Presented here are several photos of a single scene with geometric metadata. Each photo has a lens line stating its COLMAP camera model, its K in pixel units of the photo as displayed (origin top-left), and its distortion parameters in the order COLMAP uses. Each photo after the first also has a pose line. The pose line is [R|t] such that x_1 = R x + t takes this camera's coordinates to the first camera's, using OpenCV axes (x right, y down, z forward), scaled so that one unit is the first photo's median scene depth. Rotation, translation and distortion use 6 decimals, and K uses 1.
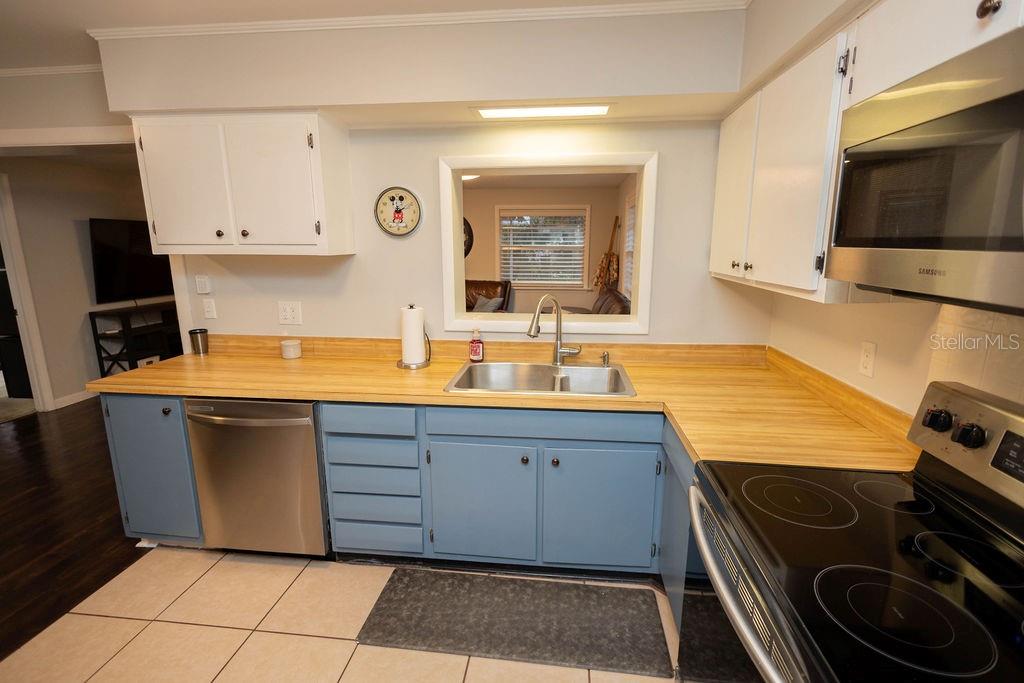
lens RADIAL K [[471.9, 0, 512.0], [0, 471.9, 341.5], [0, 0, 1]] dist [0.003128, -0.001087]
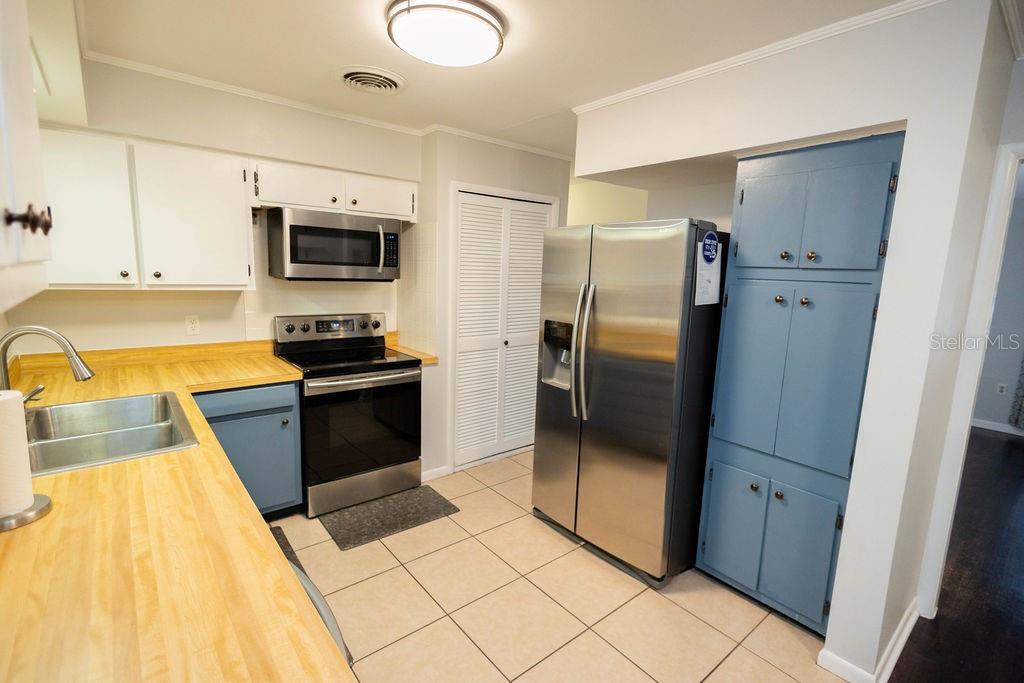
lens RADIAL K [[471.9, 0, 512.0], [0, 471.9, 341.5], [0, 0, 1]] dist [0.003128, -0.001087]
pose [[-0.720477, -0.131371, 0.680922, -0.906940], [0.108269, 0.948543, 0.297562, -0.208133], [-0.684975, 0.288109, -0.669180, 0.974011]]
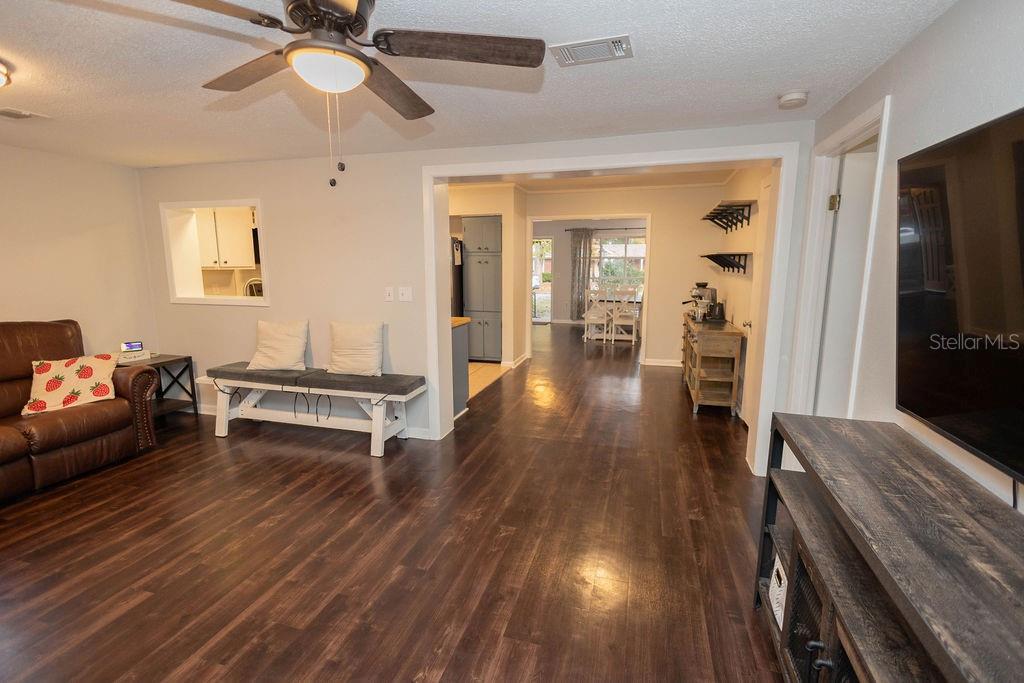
lens RADIAL K [[471.9, 0, 512.0], [0, 471.9, 341.5], [0, 0, 1]] dist [0.003128, -0.001087]
pose [[-0.982919, -0.035246, 0.180633, -1.366820], [0.034088, 0.929642, 0.366884, -0.547209], [-0.180855, 0.366775, -0.912561, 2.702863]]
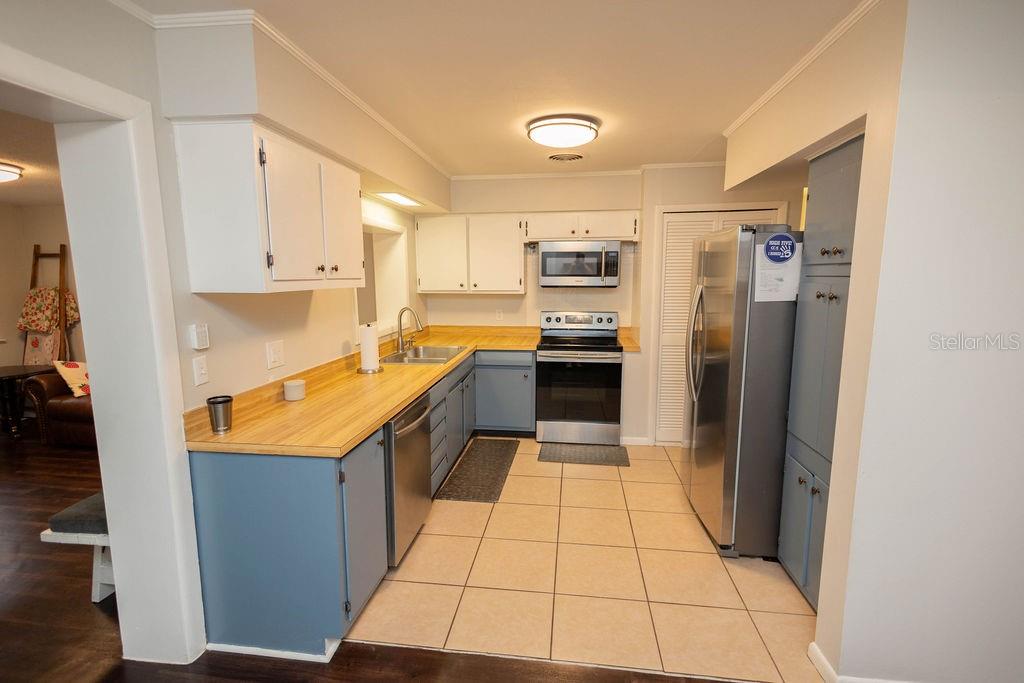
lens RADIAL K [[471.9, 0, 512.0], [0, 471.9, 341.5], [0, 0, 1]] dist [0.003128, -0.001087]
pose [[0.017952, -0.141220, 0.989815, -1.545119], [0.209573, 0.968515, 0.134380, -0.127025], [-0.977628, 0.205027, 0.046982, 0.581377]]
